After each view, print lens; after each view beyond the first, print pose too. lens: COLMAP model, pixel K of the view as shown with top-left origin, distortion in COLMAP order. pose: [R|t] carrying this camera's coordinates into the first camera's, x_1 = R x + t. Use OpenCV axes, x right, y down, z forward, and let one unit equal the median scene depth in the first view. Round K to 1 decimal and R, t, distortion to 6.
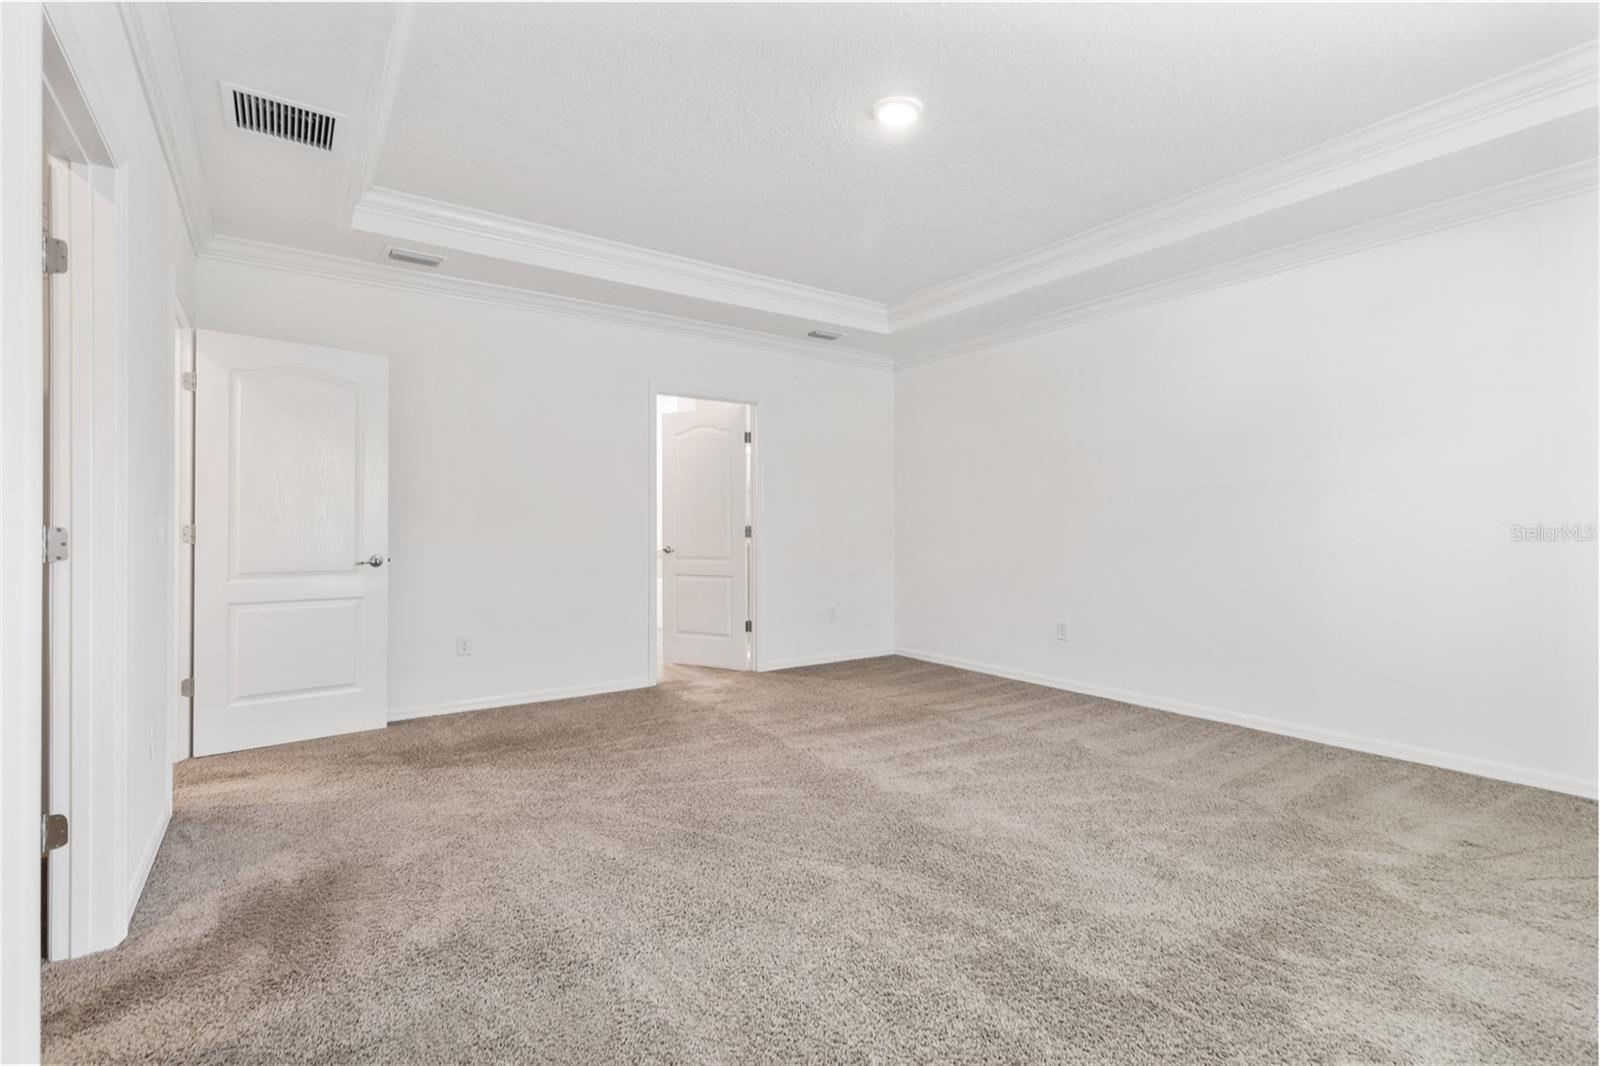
lens RADIAL K [[748.2, 0, 807.6], [0, 748.2, 532.3], [0, 0, 1]] dist [-0.001072, 0.002105]
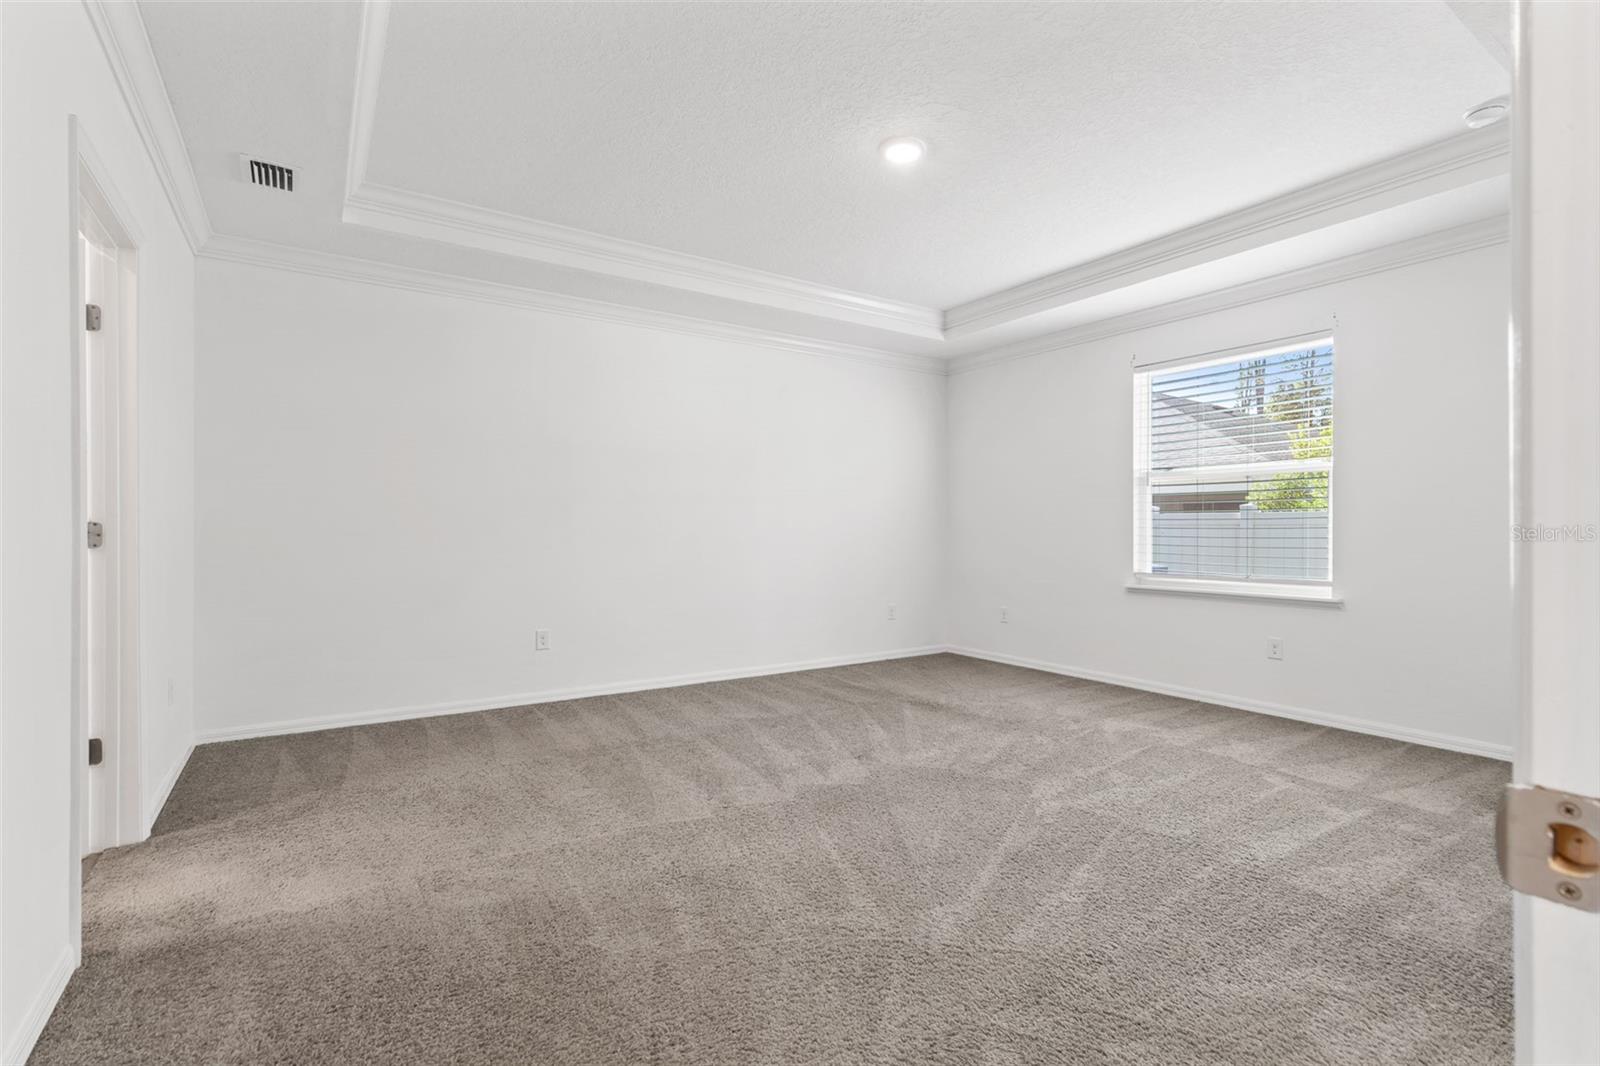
lens RADIAL K [[748.2, 0, 802.4], [0, 748.2, 531.3], [0, 0, 1]] dist [-0.001072, 0.002105]
pose [[0.031378, -0.001695, 0.999506, -0.724533], [0.009576, 0.999953, 0.001395, -0.000401], [-0.999462, 0.009528, 0.031393, 0.822243]]
